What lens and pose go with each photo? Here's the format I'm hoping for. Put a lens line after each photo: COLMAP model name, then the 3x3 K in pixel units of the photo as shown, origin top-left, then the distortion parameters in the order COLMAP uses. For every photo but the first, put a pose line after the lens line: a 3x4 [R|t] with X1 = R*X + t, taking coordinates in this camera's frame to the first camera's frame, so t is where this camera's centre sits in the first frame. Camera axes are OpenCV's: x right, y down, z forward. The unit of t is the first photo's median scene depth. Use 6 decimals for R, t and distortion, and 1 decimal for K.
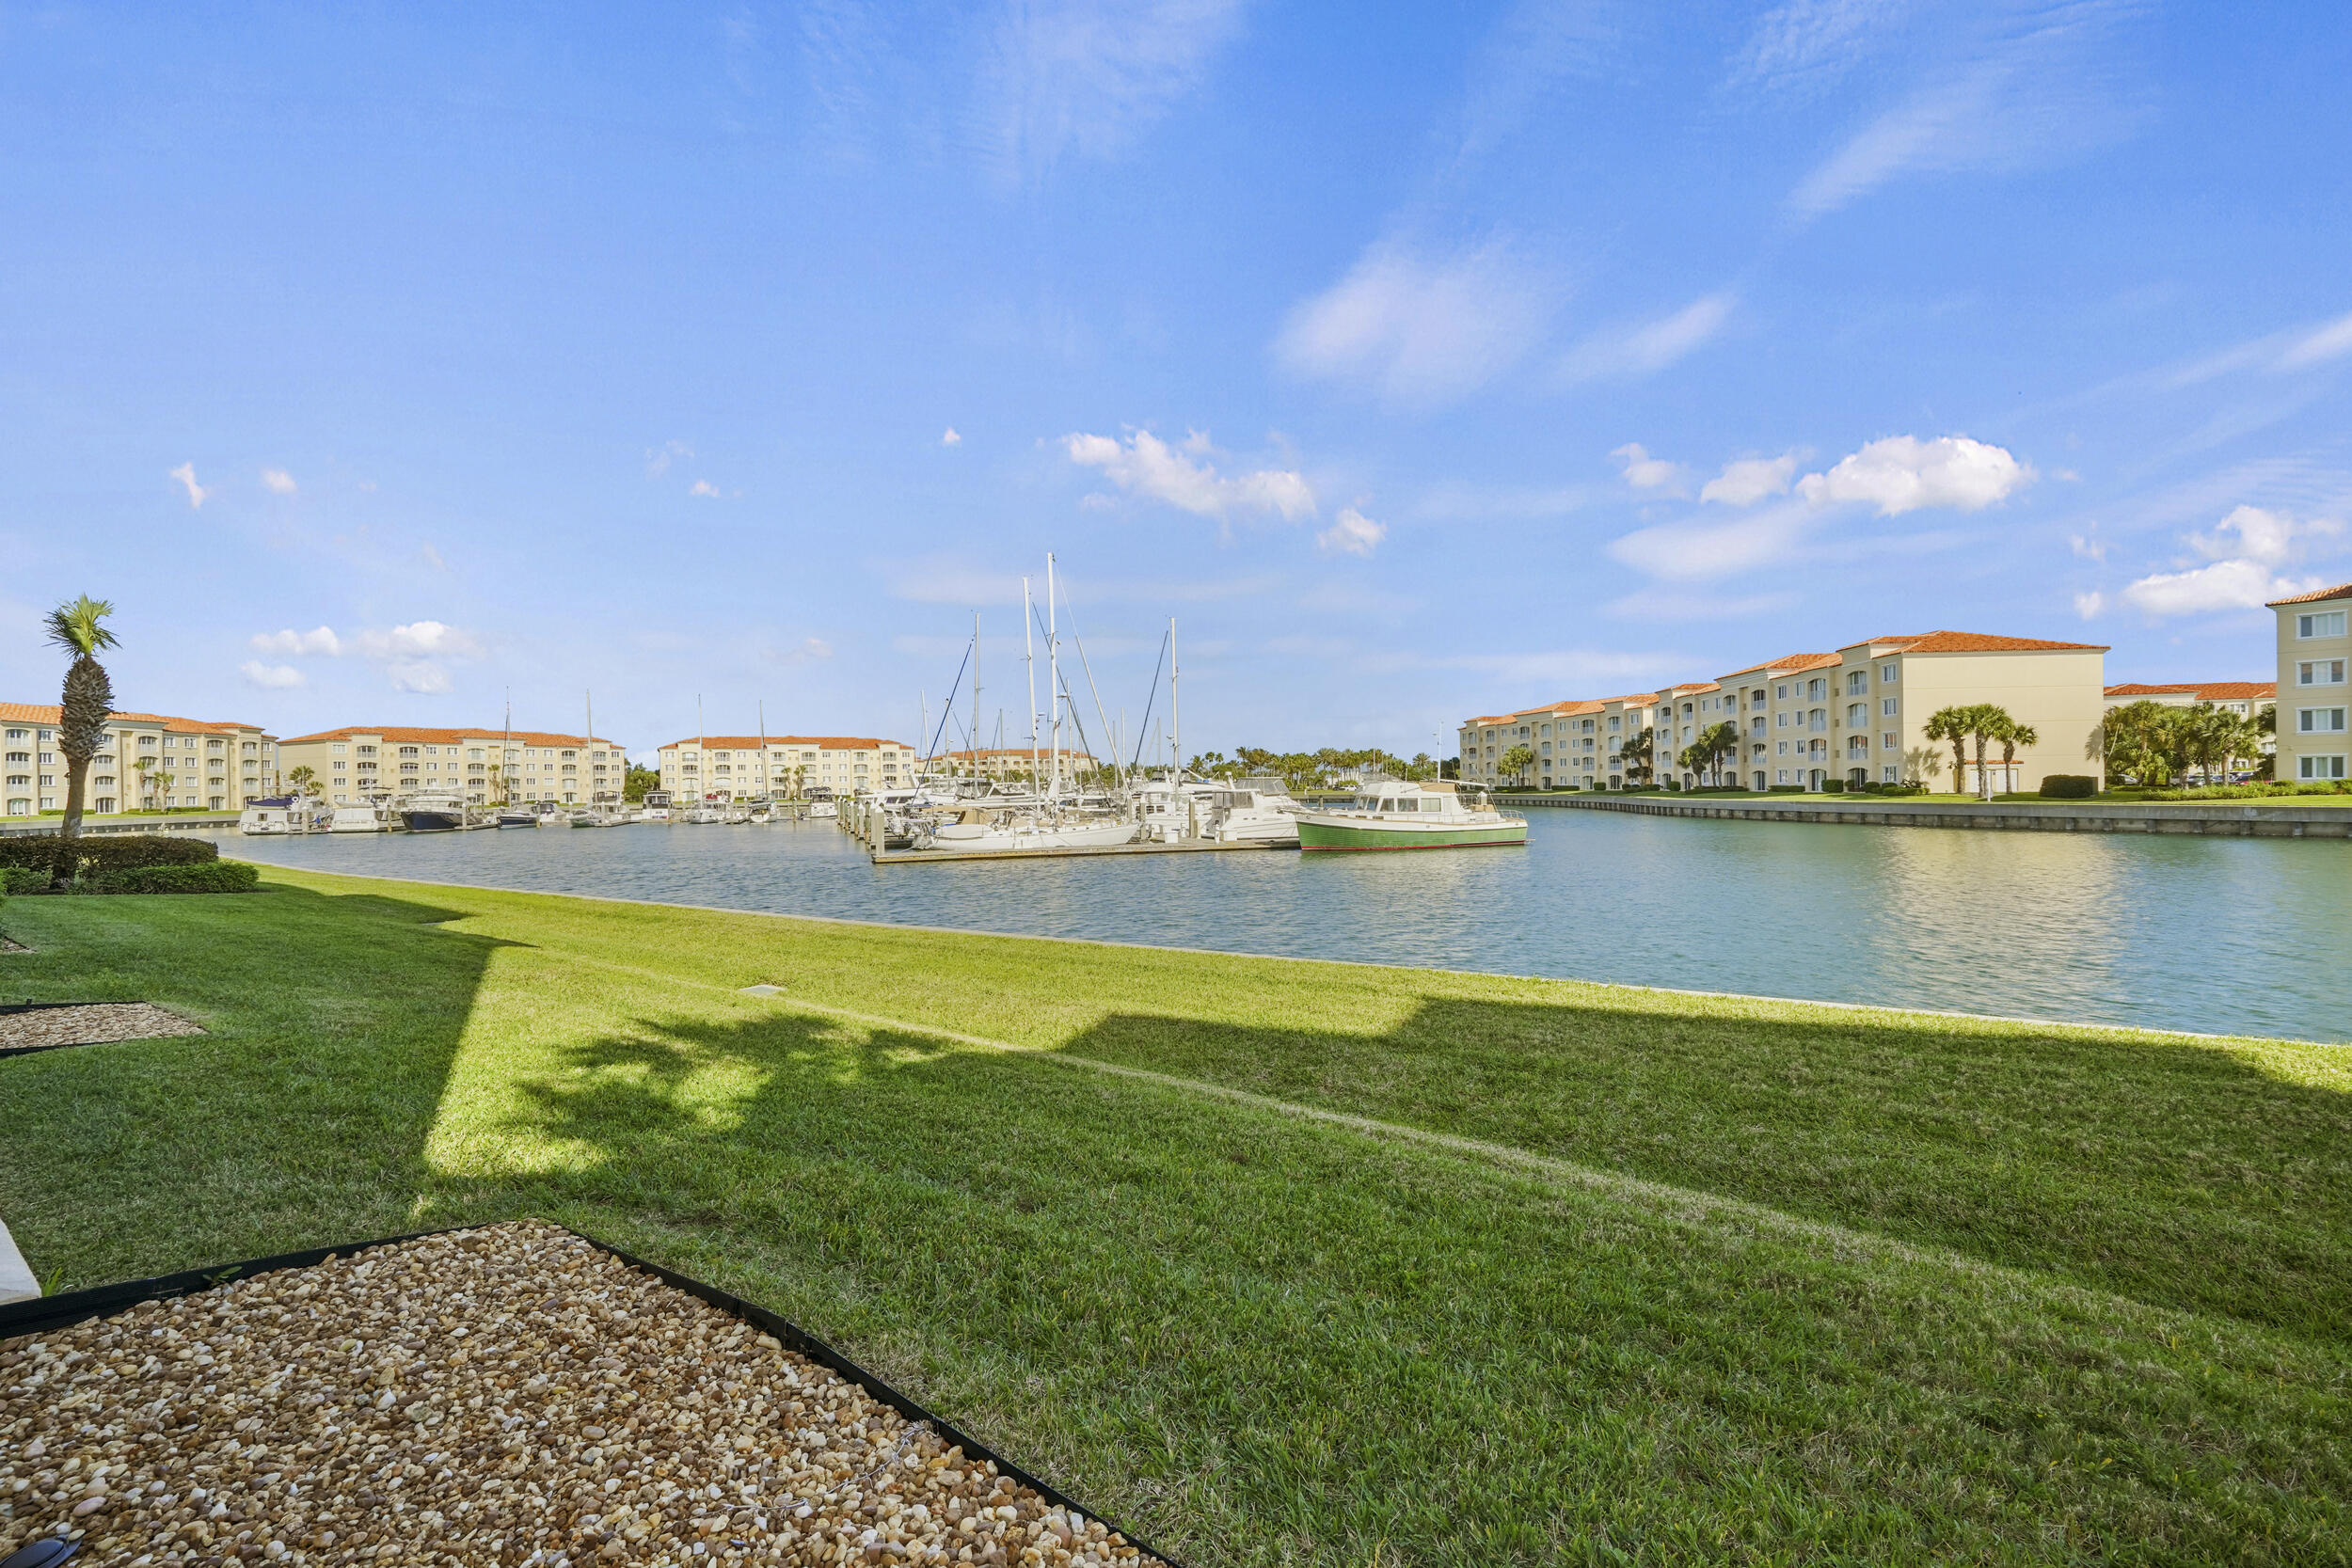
lens RADIAL K [[1080.0, 0, 1159.1], [0, 1080.0, 771.0], [0, 0, 1]] dist [-0.011961, 0.004248]
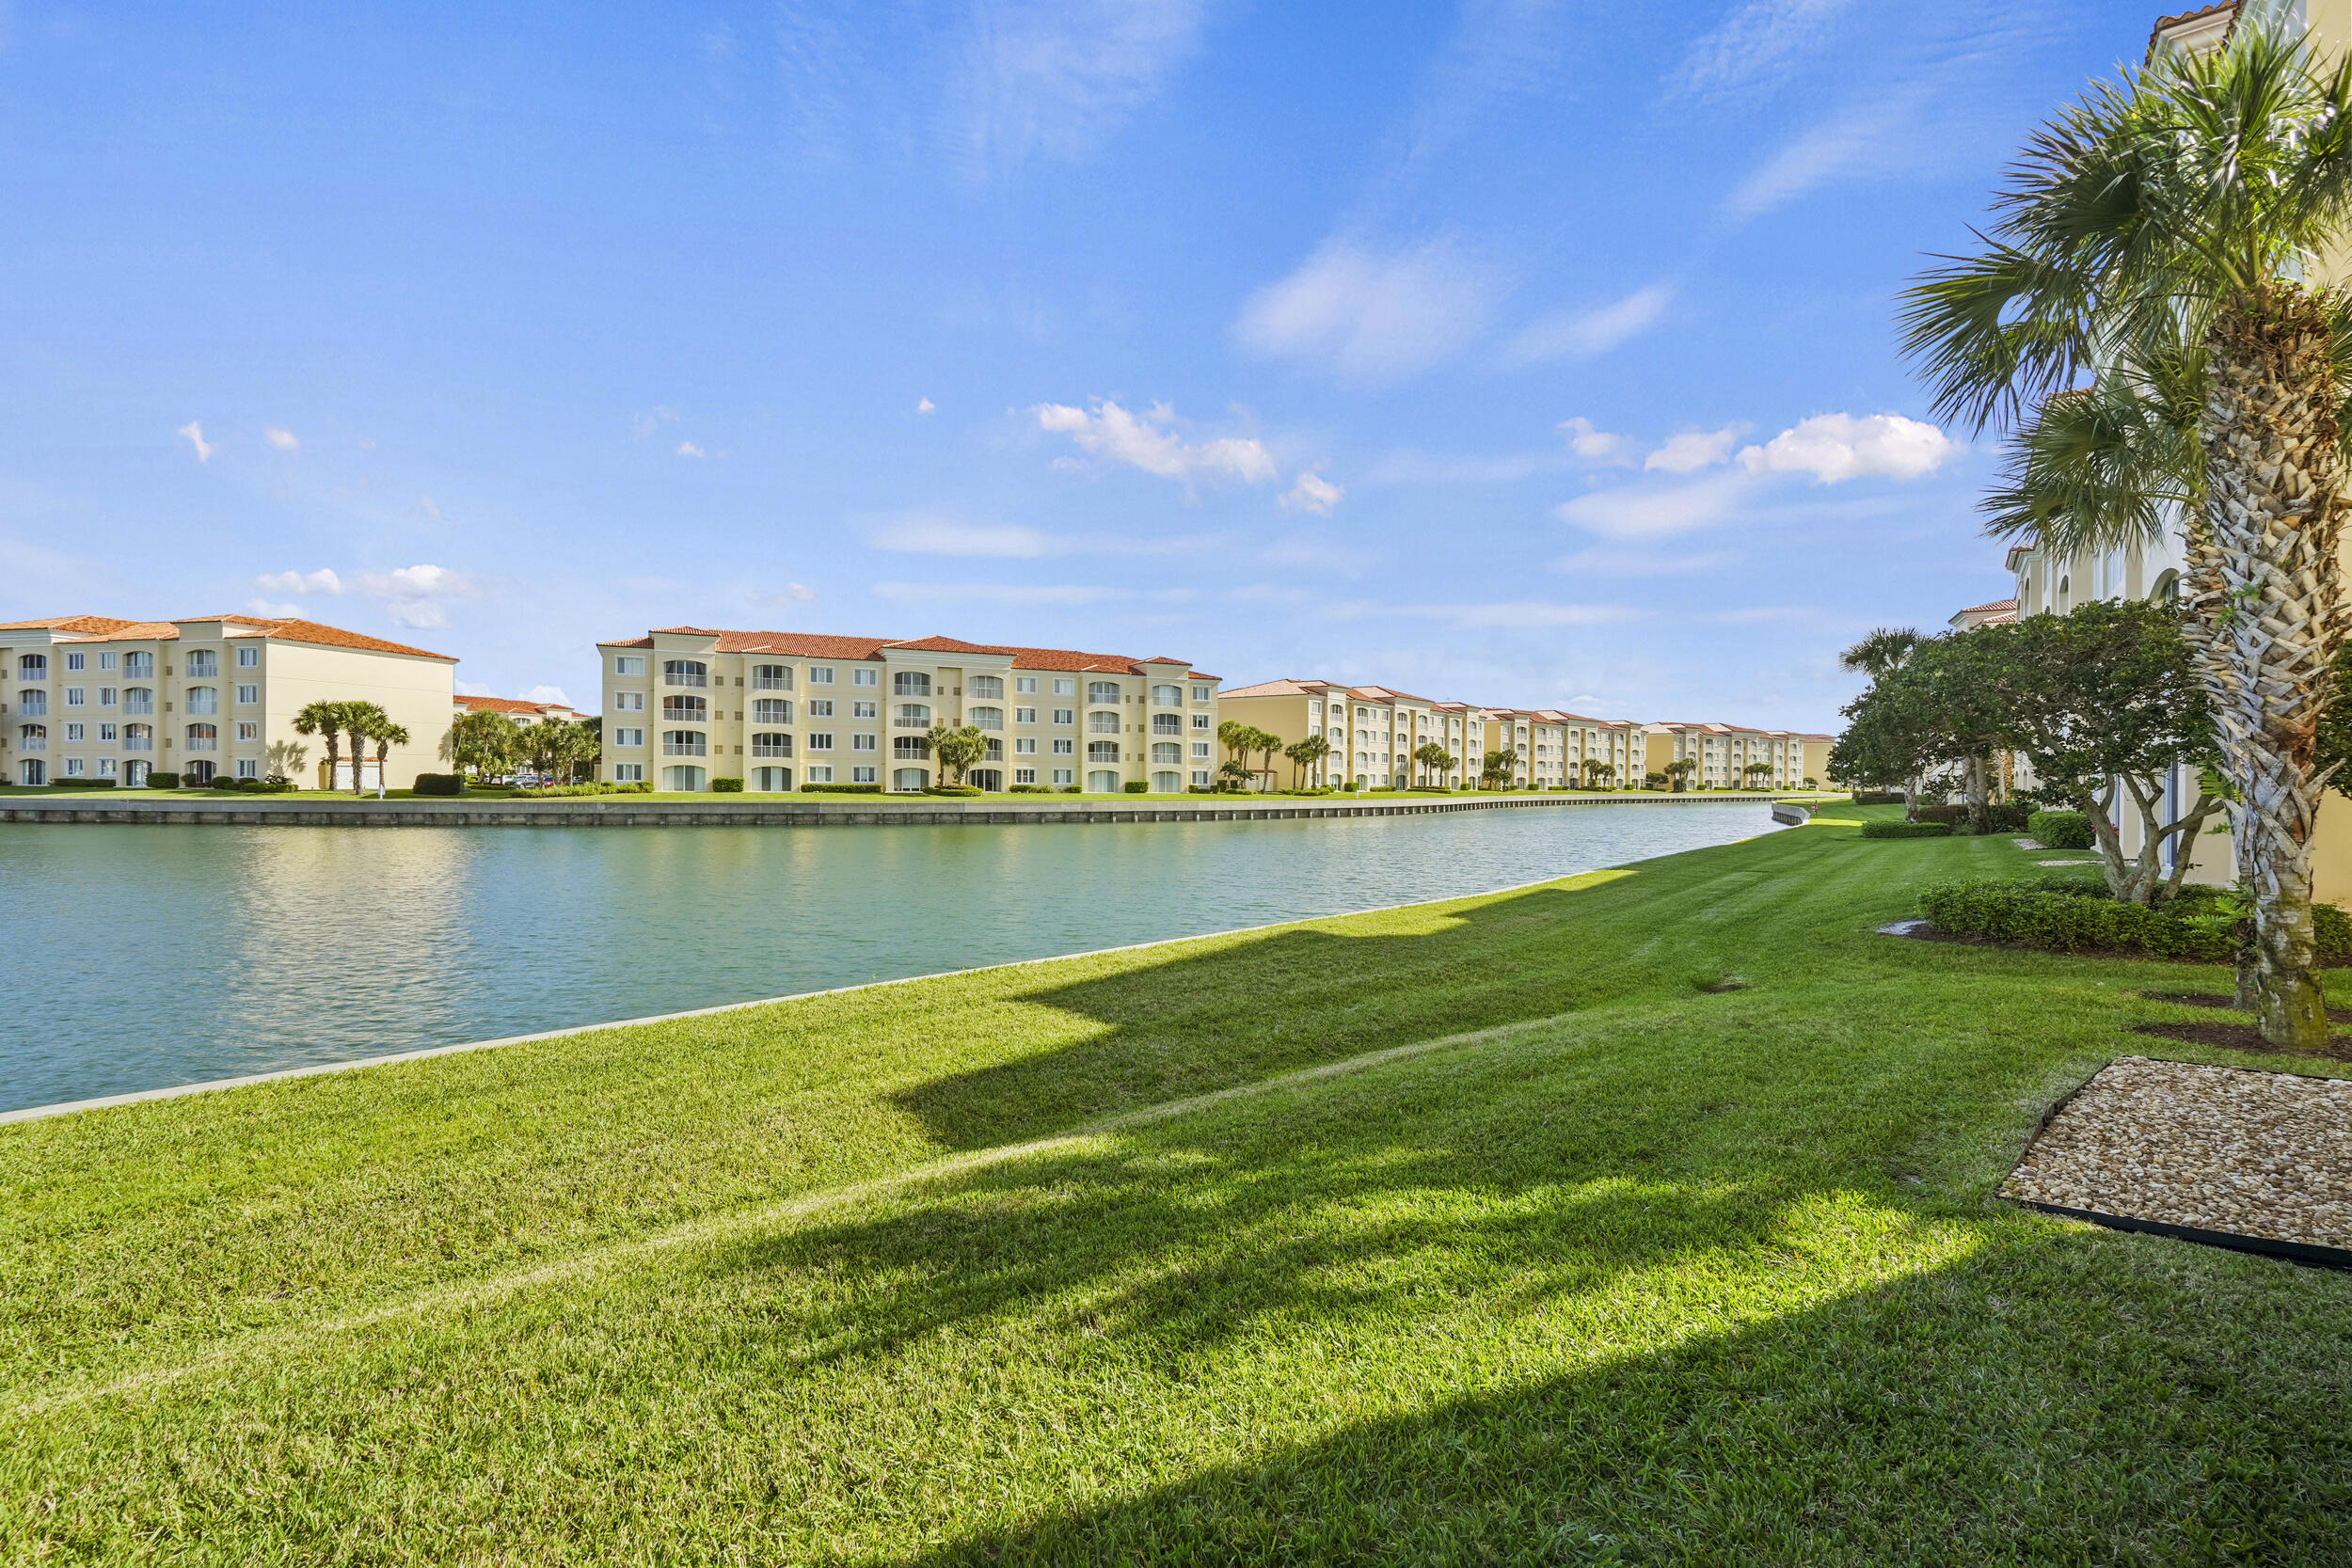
lens RADIAL K [[1080.0, 0, 1149.7], [0, 1080.0, 762.2], [0, 0, 1]] dist [-0.011961, 0.004248]
pose [[0.140107, 0.031181, 0.989645, -0.114900], [-0.025292, 0.999291, -0.027905, 0.003676], [-0.989813, -0.021121, 0.140797, 0.129670]]
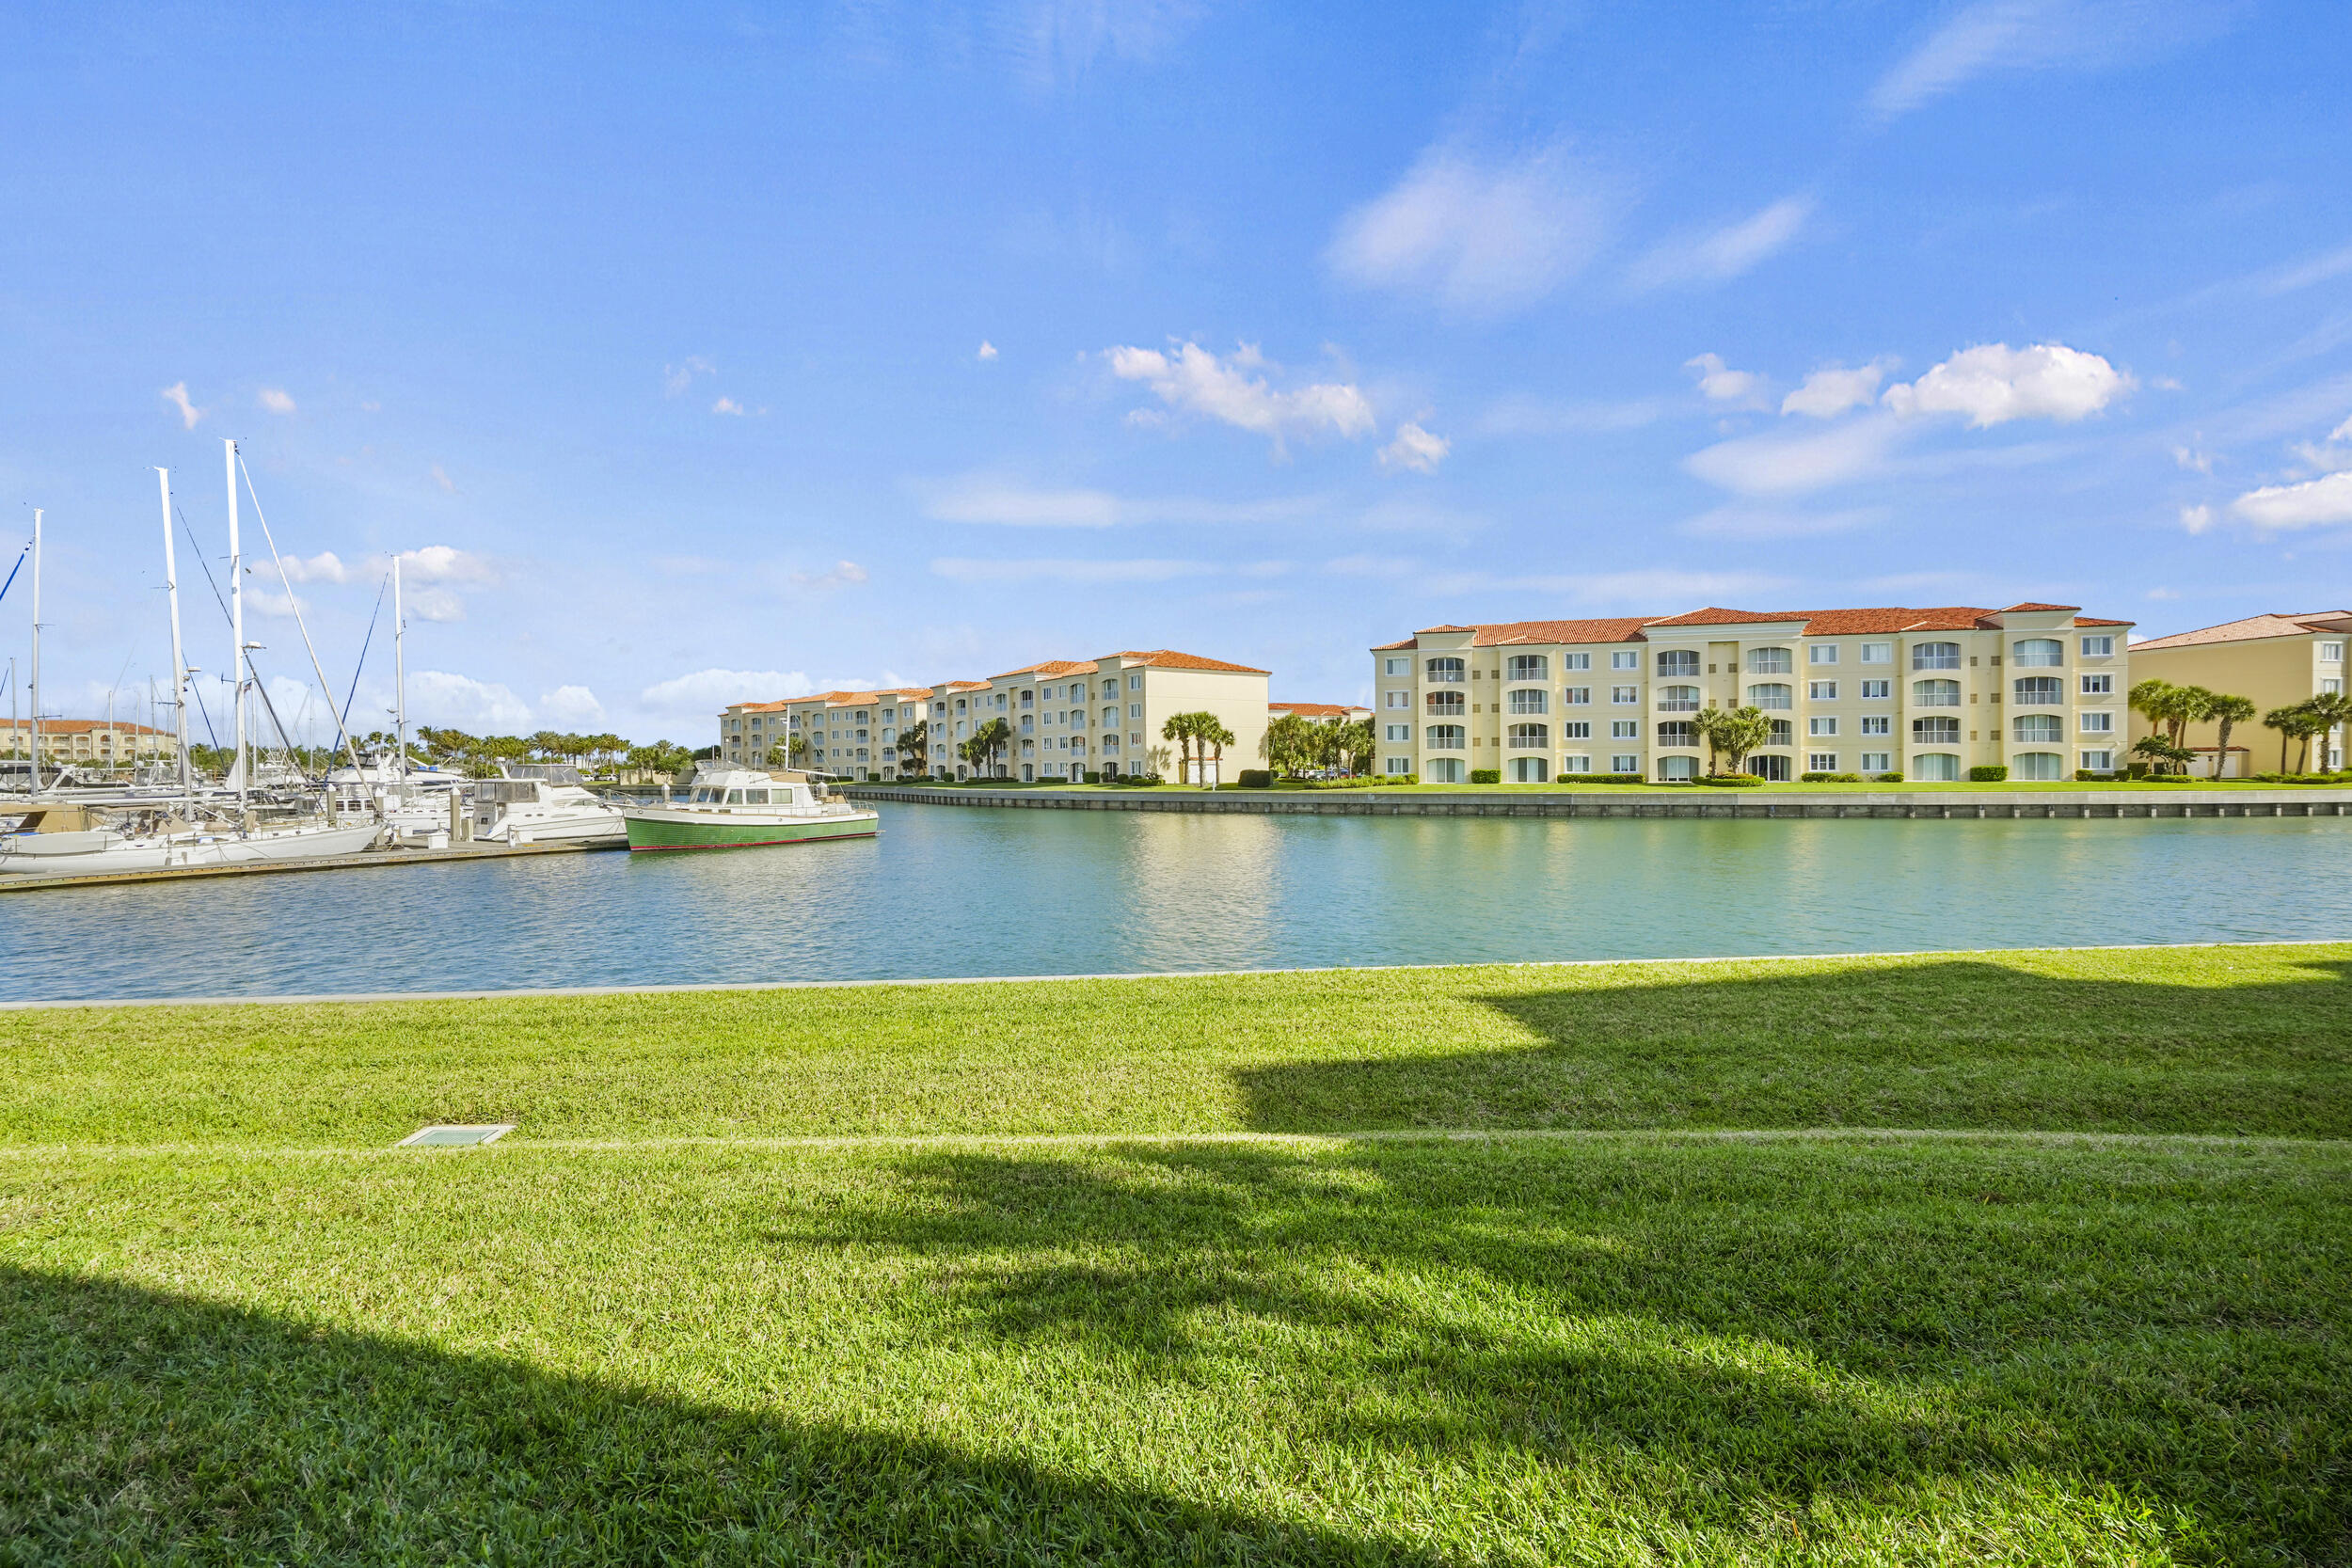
lens RADIAL K [[1080.0, 0, 1177.4], [0, 1080.0, 807.1], [0, 0, 1]] dist [-0.011961, 0.004248]
pose [[0.753228, -0.014197, 0.657606, -0.078776], [-0.012877, 0.999257, 0.036323, 0.002655], [-0.657633, -0.035827, 0.752486, 0.071866]]
